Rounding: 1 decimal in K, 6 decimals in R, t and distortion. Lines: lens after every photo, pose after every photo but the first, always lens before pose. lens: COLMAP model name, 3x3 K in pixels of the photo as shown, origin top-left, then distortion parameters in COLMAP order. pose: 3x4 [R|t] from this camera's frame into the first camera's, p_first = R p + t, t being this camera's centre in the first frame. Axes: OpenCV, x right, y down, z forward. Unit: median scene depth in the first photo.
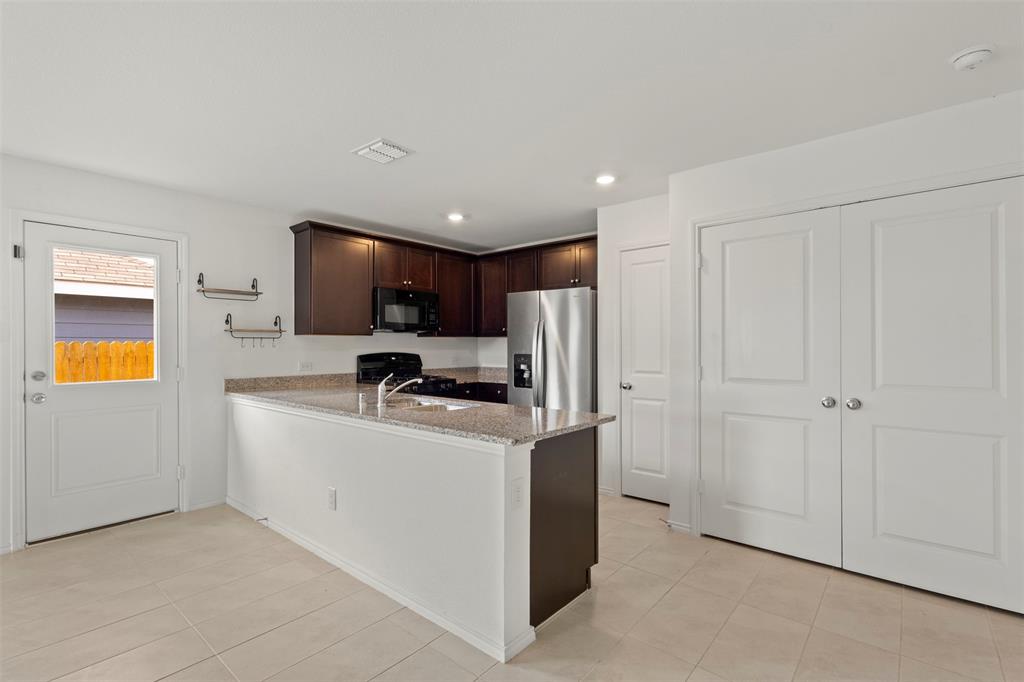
lens RADIAL K [[474.0, 0, 512.6], [0, 474.0, 341.3], [0, 0, 1]] dist [0.001613, -0.000290]
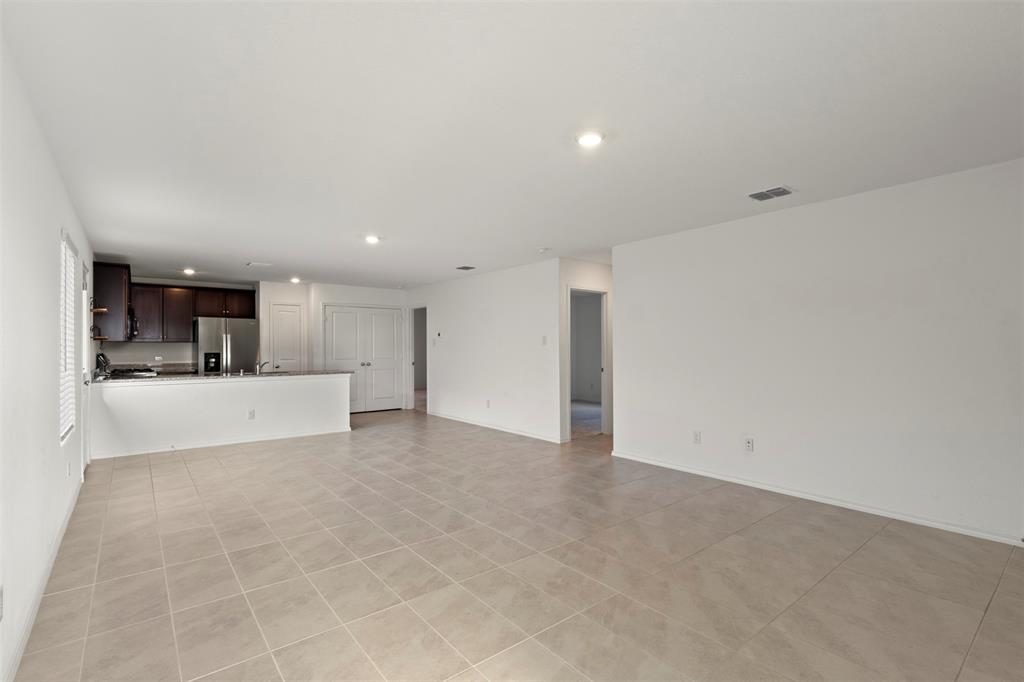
lens RADIAL K [[474.0, 0, 511.3], [0, 474.0, 344.5], [0, 0, 1]] dist [0.001613, -0.000290]
pose [[0.188017, 0.012406, 0.982087, -1.717137], [-0.002196, 0.999923, -0.012211, 0.018425], [-0.982163, 0.000140, 0.188030, -0.481888]]
